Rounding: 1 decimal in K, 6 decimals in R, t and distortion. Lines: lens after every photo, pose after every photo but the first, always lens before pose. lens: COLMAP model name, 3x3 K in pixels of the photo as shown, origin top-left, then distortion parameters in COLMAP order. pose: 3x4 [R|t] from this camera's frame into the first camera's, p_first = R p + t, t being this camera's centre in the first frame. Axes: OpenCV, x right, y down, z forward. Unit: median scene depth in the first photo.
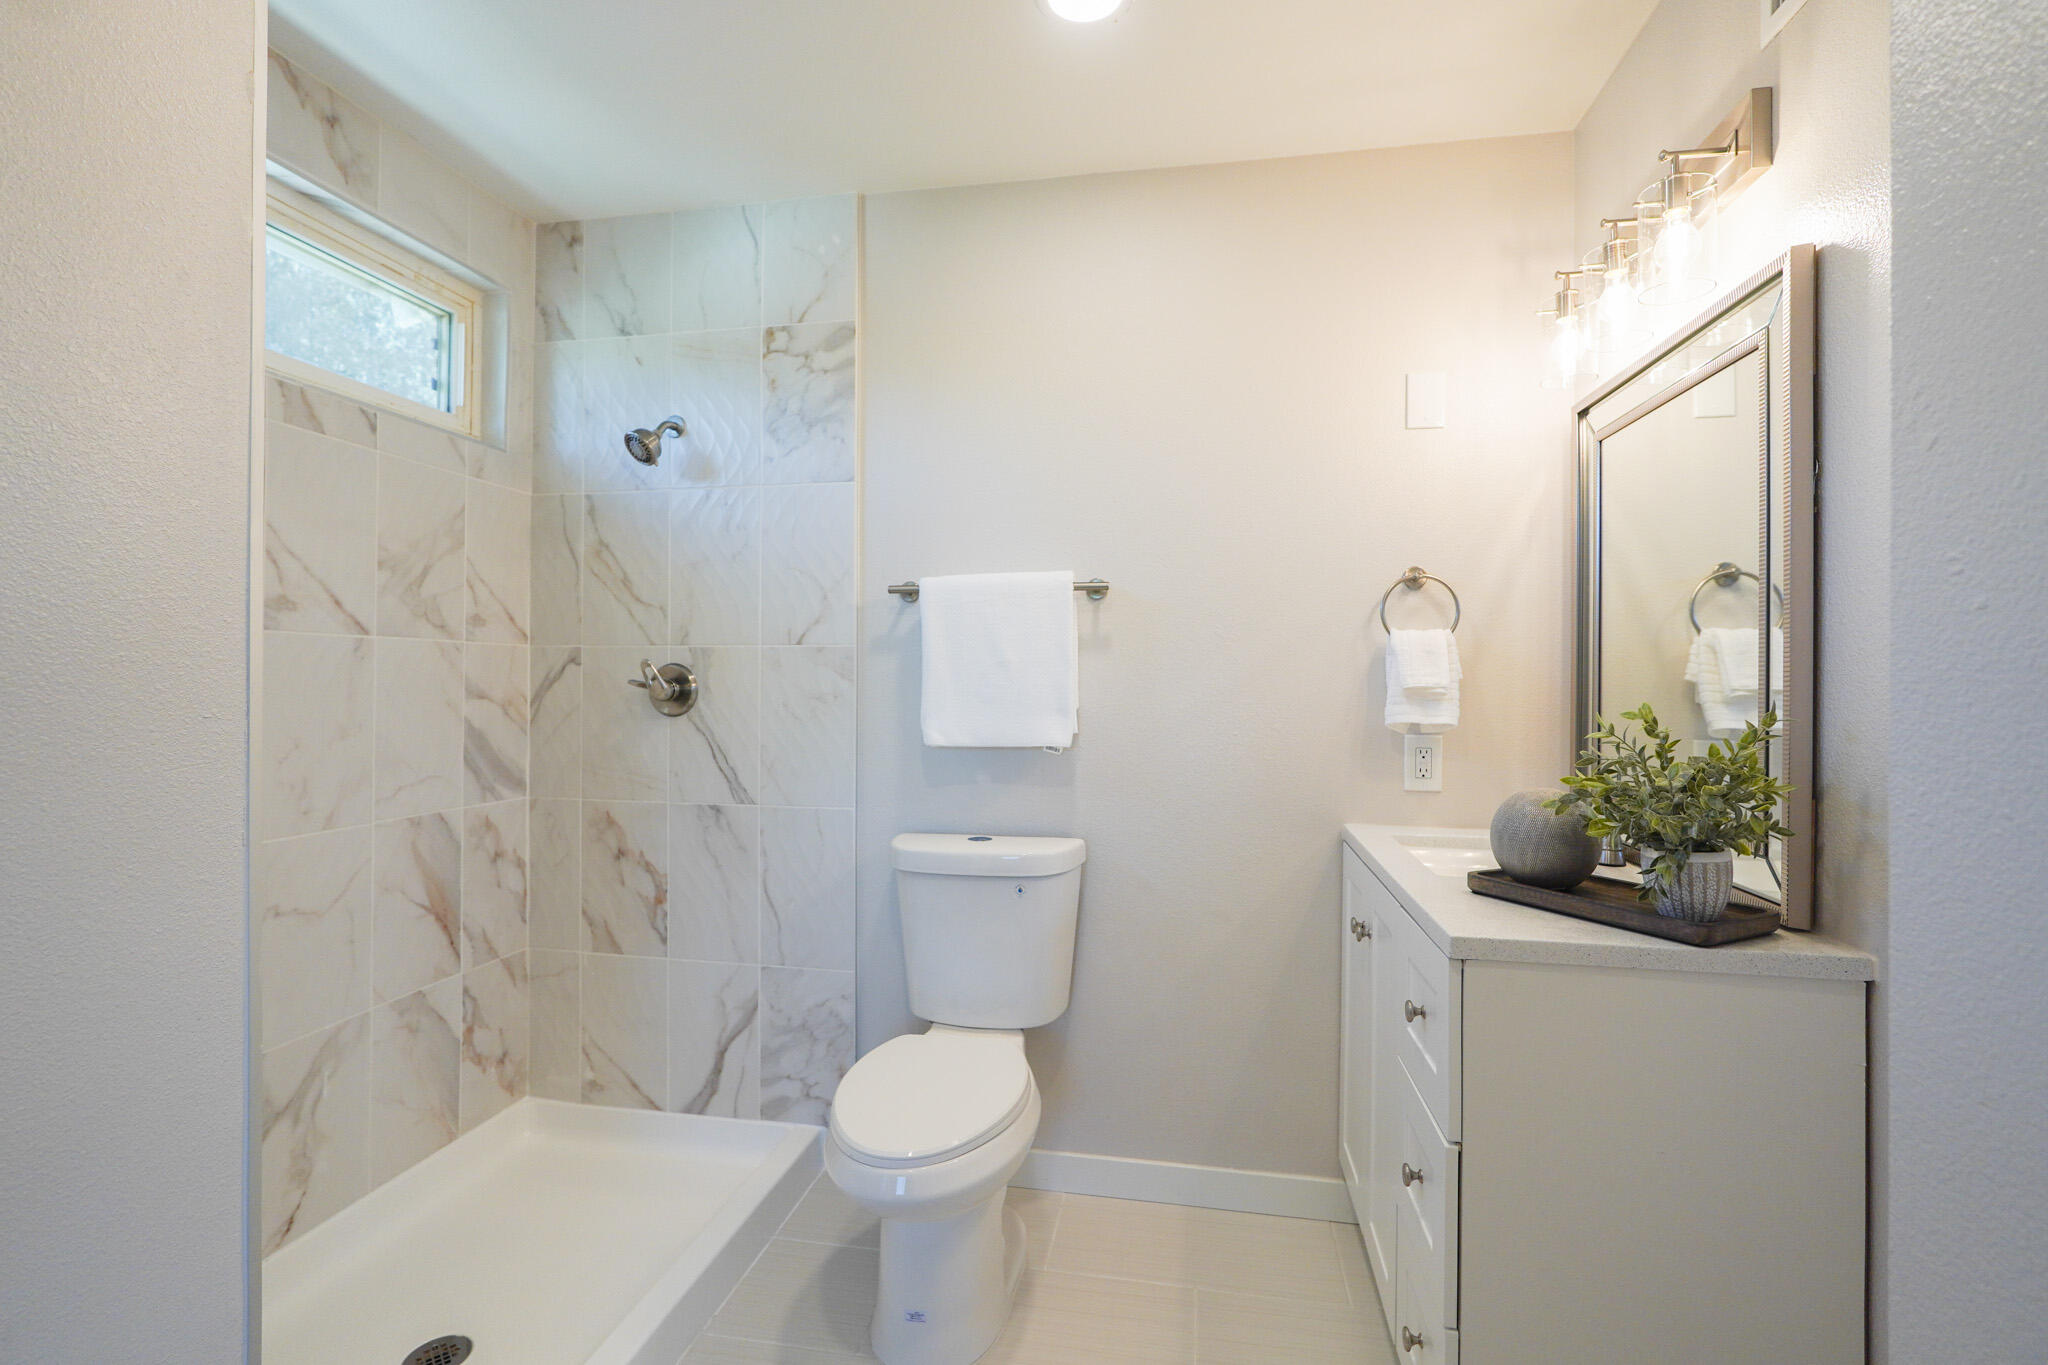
lens RADIAL K [[936.3, 0, 1022.9], [0, 936.3, 681.0], [0, 0, 1]] dist [-0.020527, 0.009958]
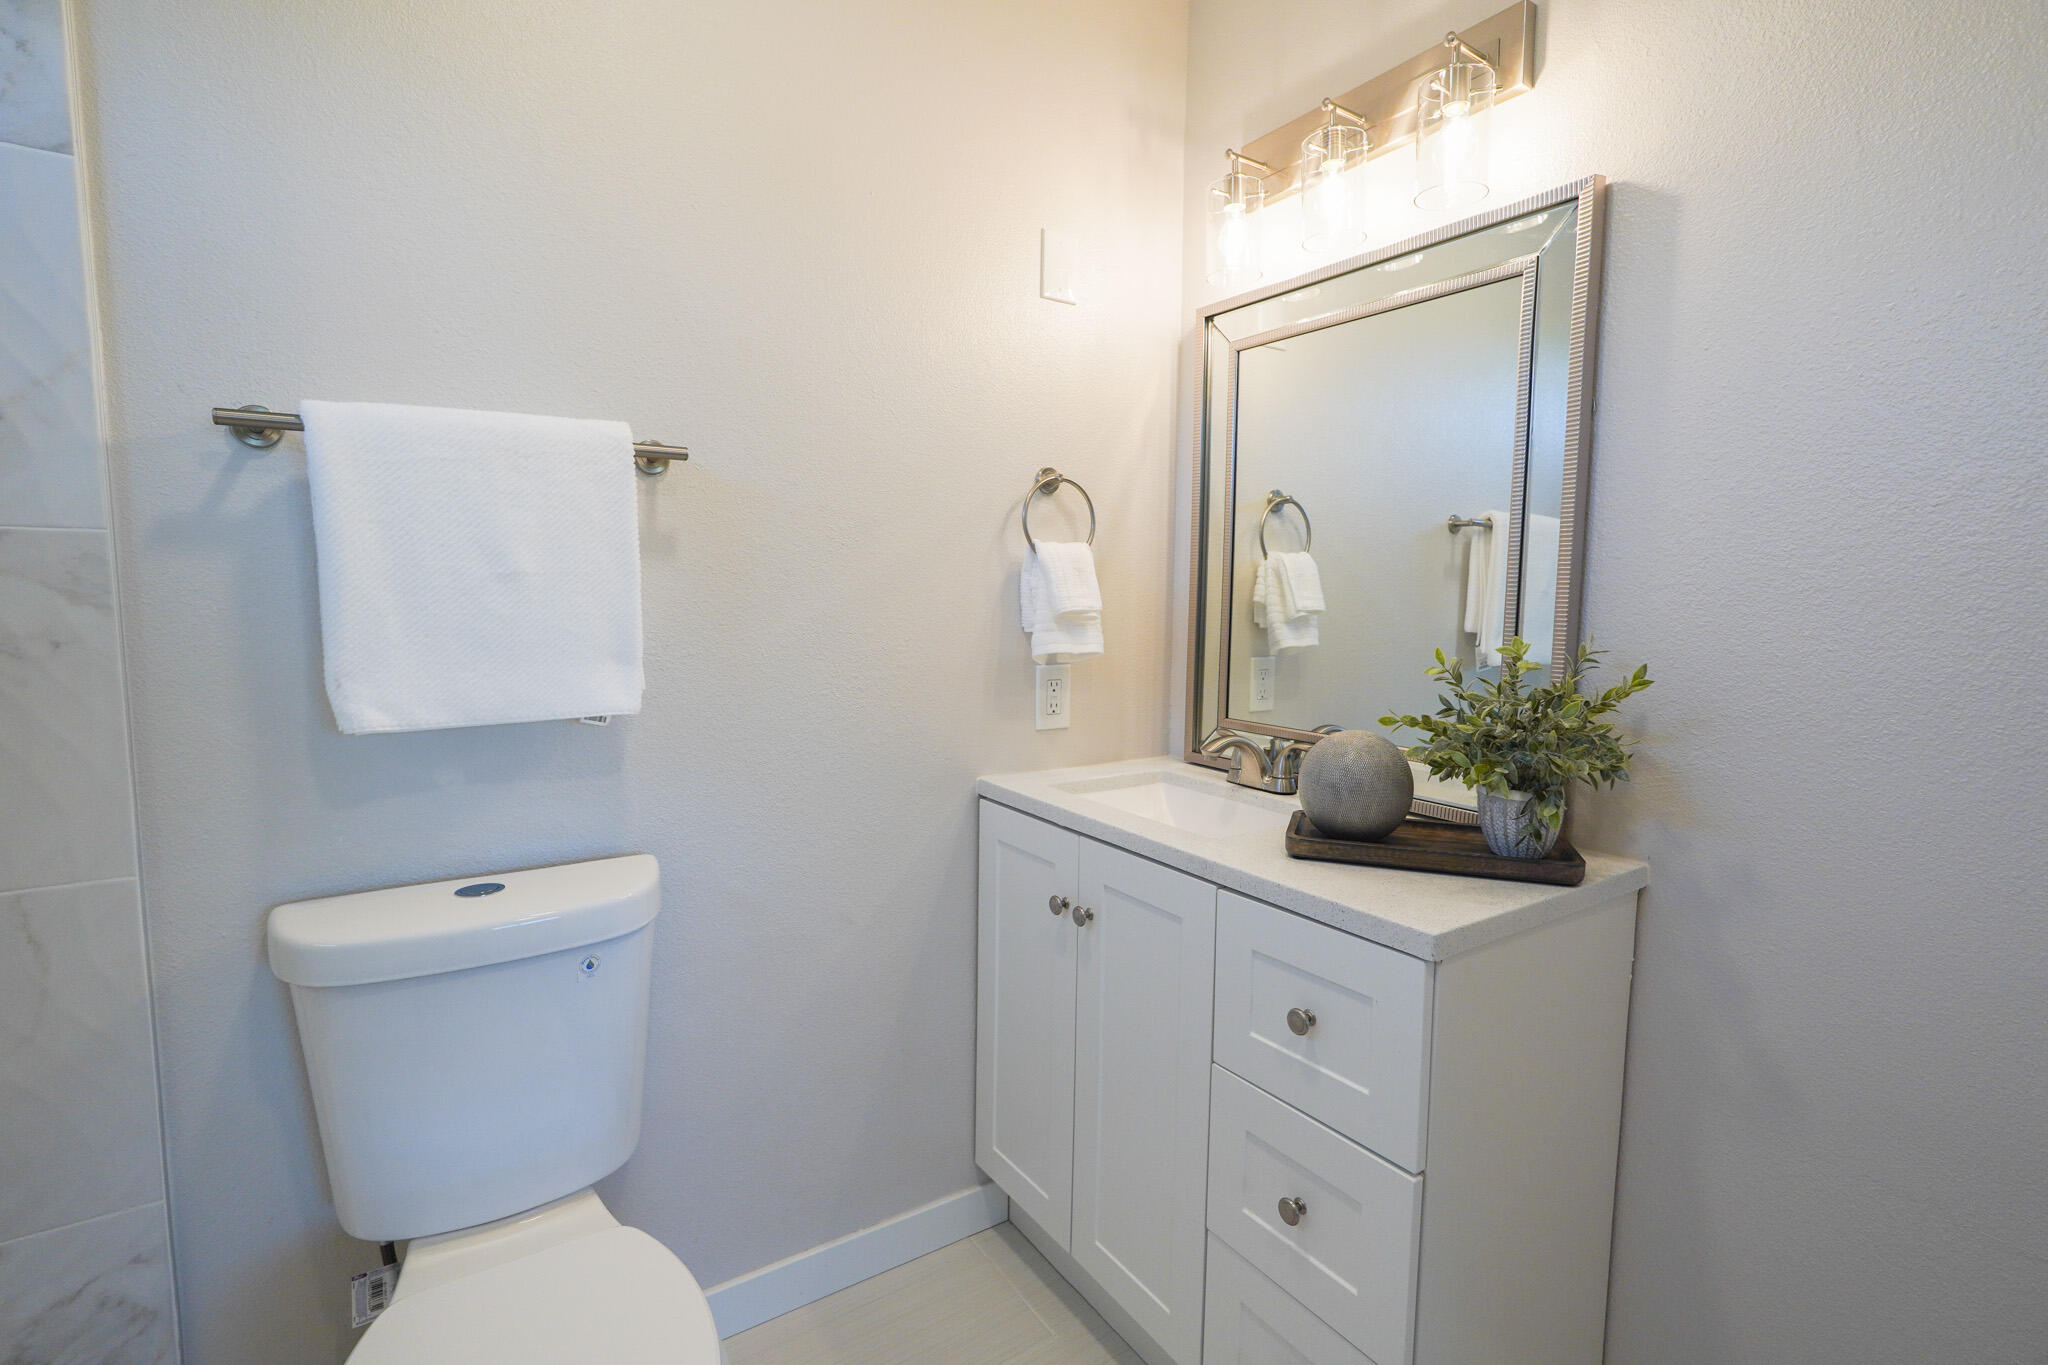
lens RADIAL K [[936.3, 0, 1022.9], [0, 936.3, 681.0], [0, 0, 1]] dist [-0.020527, 0.009958]
pose [[0.717498, -0.064723, 0.693547, -0.187625], [-0.005546, 0.995111, 0.098604, -0.012369], [-0.696538, -0.074595, 0.713632, 0.377137]]
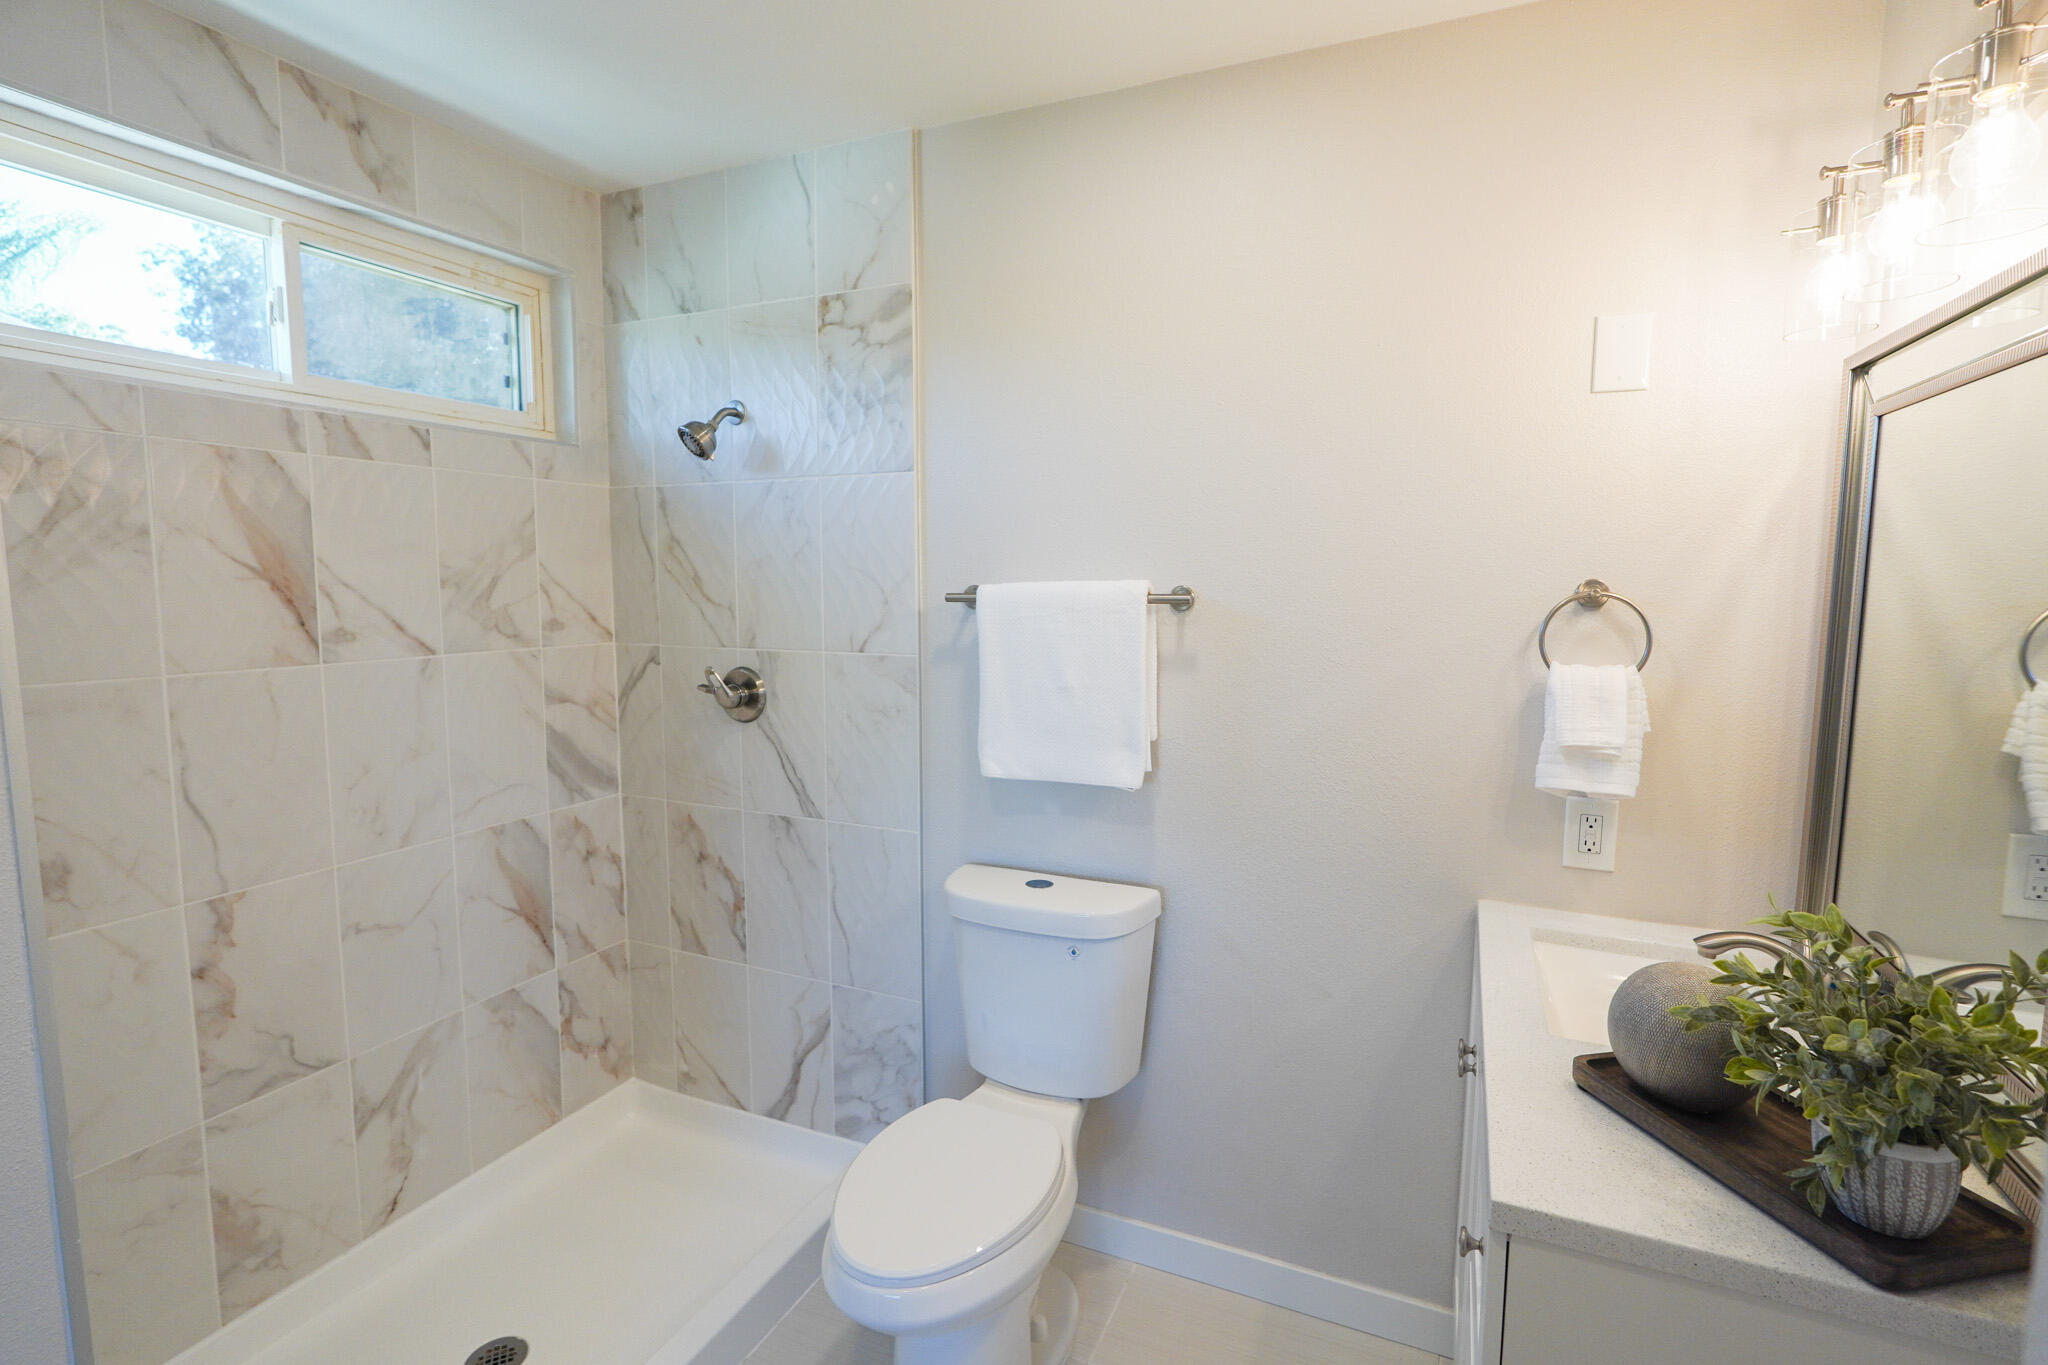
lens RADIAL K [[972.3, 0, 1022.8], [0, 972.3, 680.0], [0, 0, 1]] dist [-0.021414, 0.011350]
pose [[0.972426, 0.021431, -0.232225, 0.146449], [0.002748, 0.994647, 0.103296, -0.117502], [0.233196, -0.101086, 0.967161, 0.119469]]
